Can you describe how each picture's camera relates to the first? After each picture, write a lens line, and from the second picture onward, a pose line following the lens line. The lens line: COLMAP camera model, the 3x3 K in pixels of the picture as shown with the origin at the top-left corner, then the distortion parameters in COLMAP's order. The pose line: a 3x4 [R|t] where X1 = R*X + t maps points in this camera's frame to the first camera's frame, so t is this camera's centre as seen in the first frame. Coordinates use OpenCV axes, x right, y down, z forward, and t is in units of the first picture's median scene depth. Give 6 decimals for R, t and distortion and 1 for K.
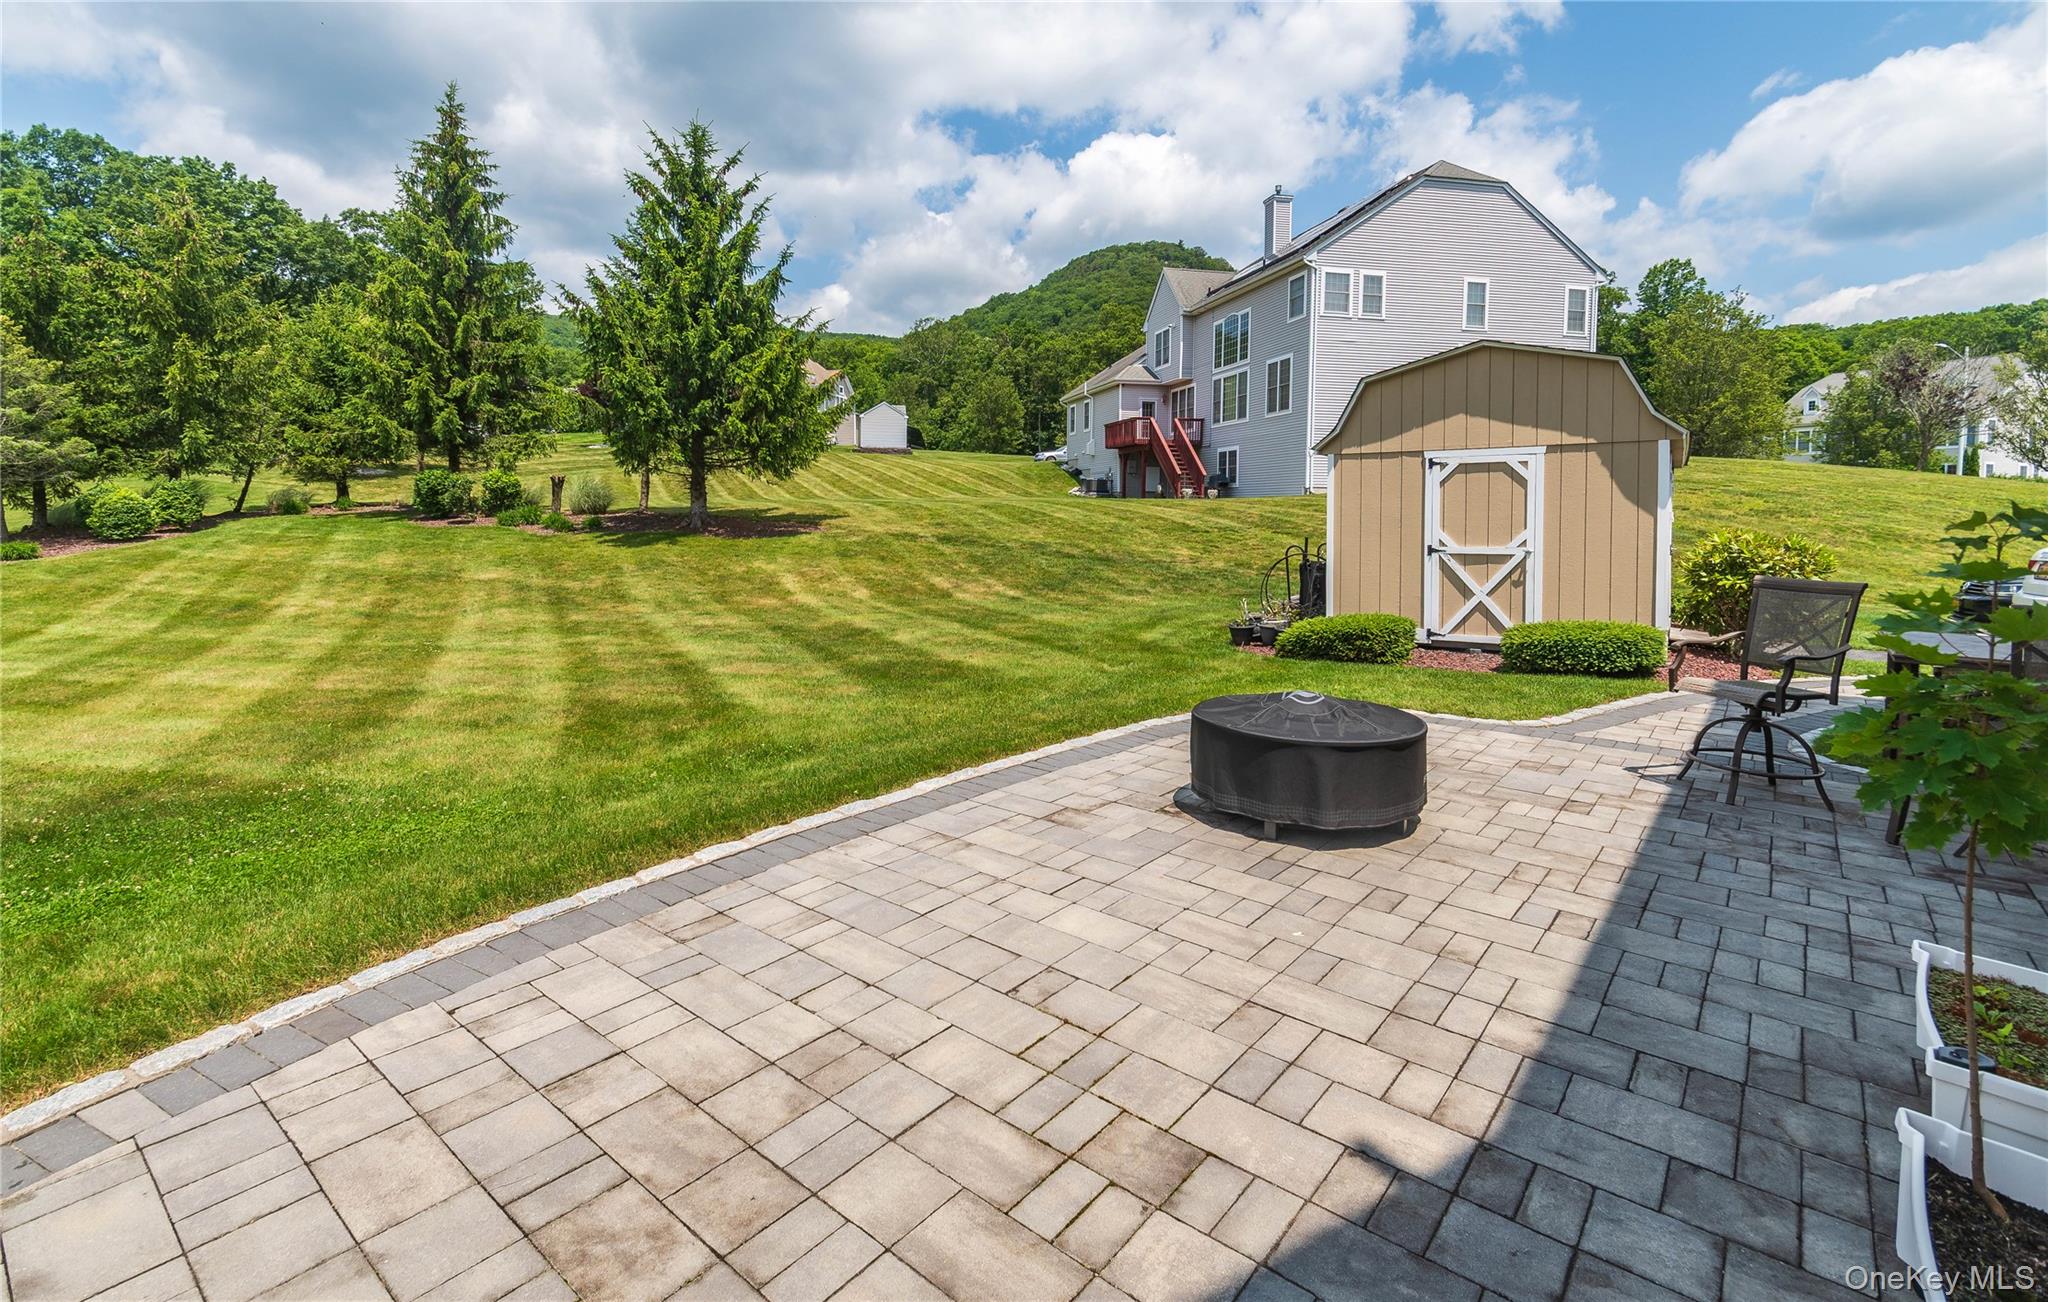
lens RADIAL K [[945.8, 0, 1029.2], [0, 945.8, 565.5], [0, 0, 1]] dist [0.003895, 0.000191]
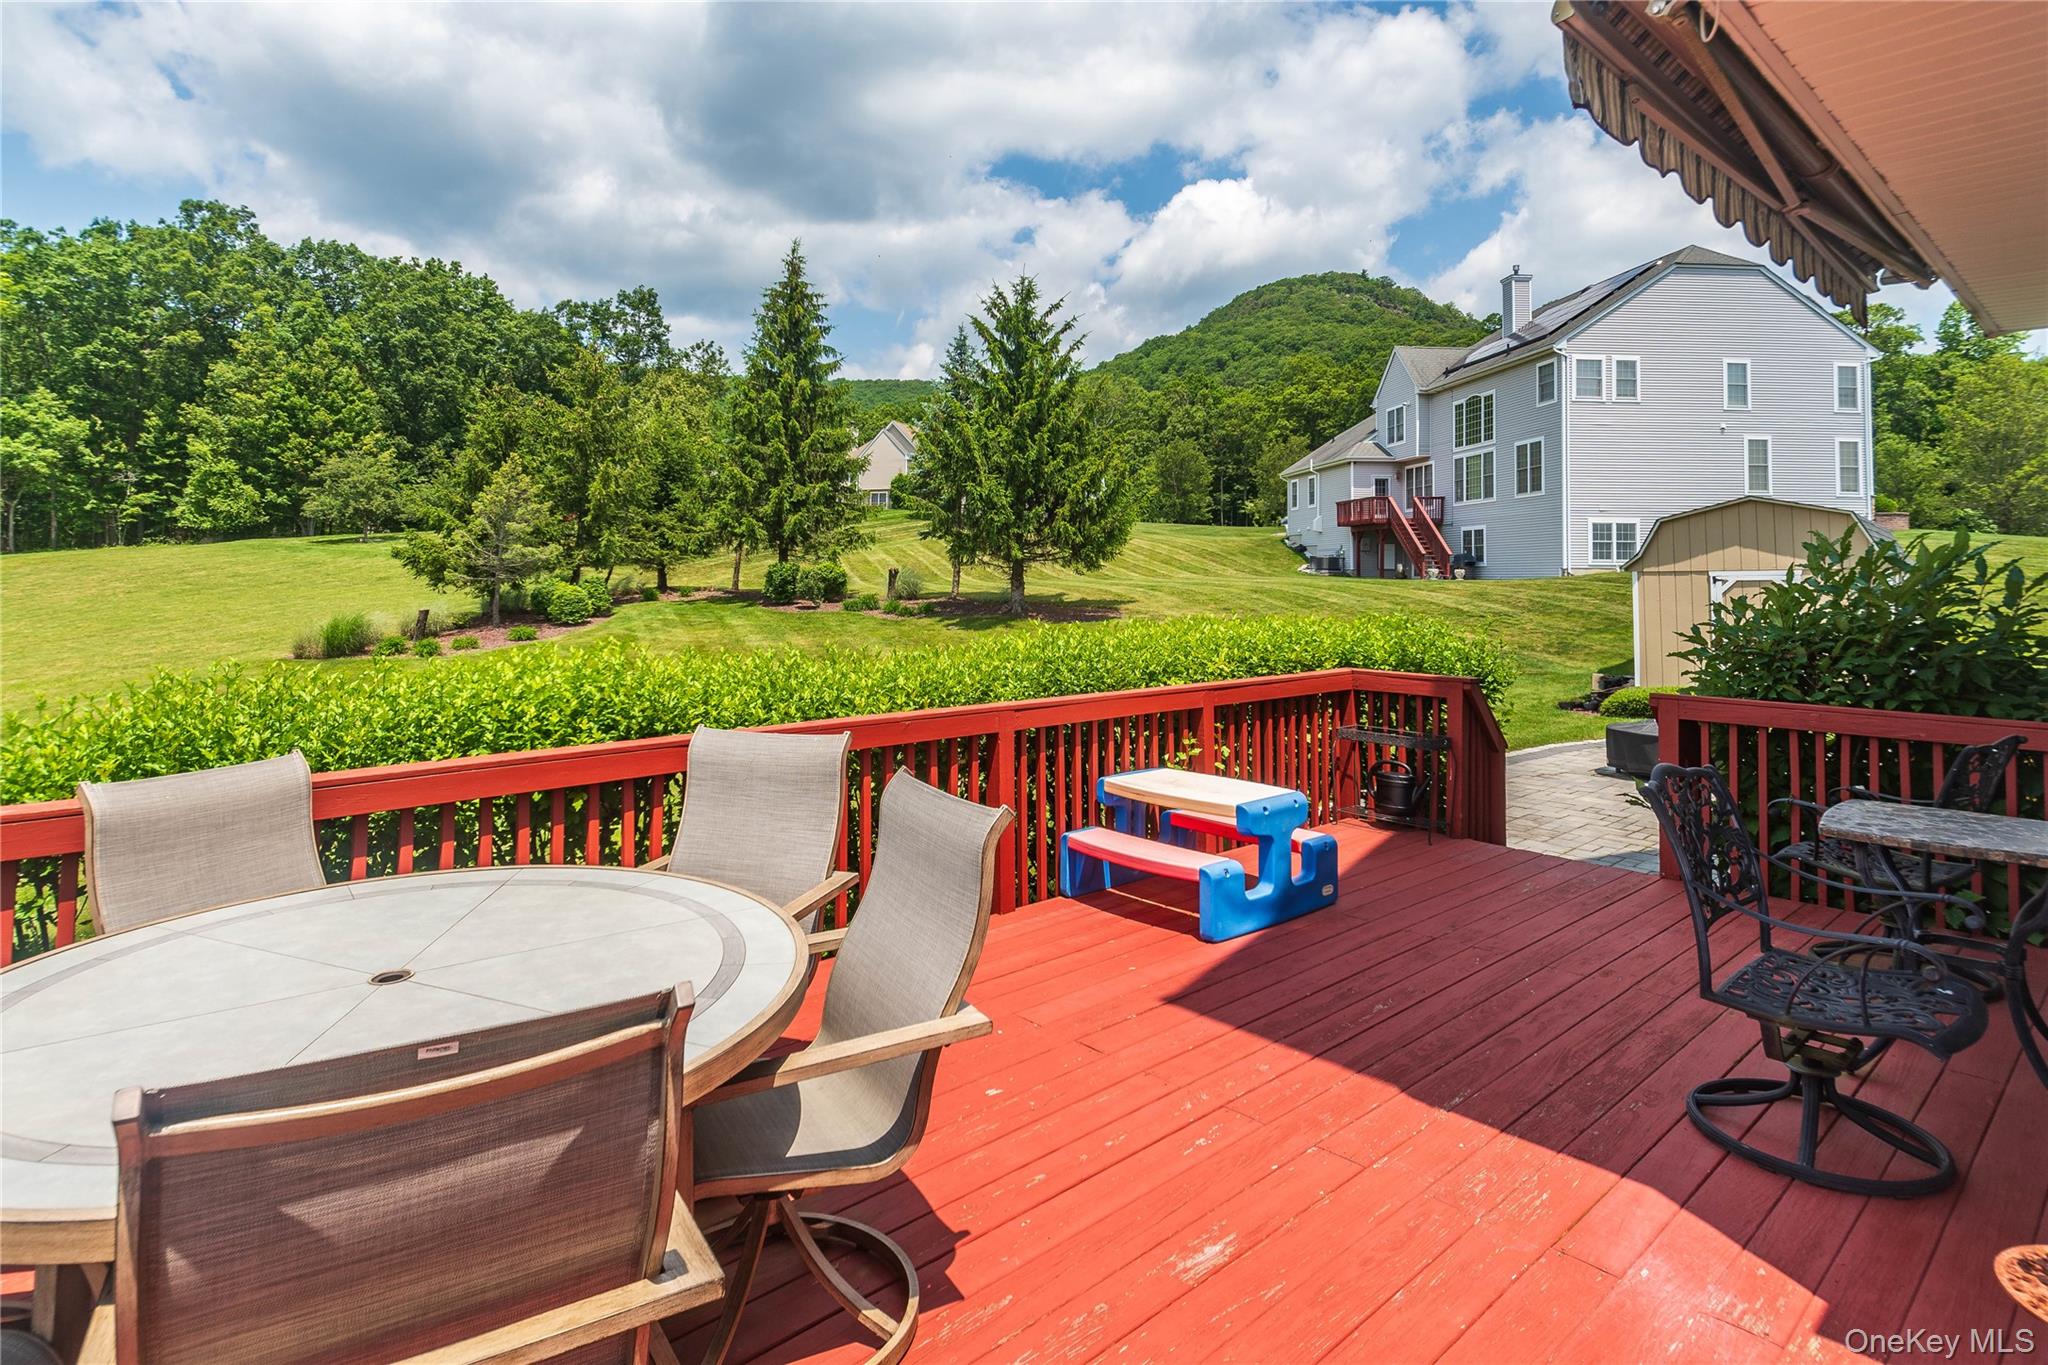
lens RADIAL K [[1080.2, 0, 1019.6], [0, 1080.2, 552.8], [0, 0, 1]] dist [-0.002011, -0.001710]
pose [[0.988398, -0.009488, -0.151587, -0.089538], [-0.002890, 0.996691, -0.081227, -0.003722], [0.151857, 0.080722, 0.985101, -0.187860]]
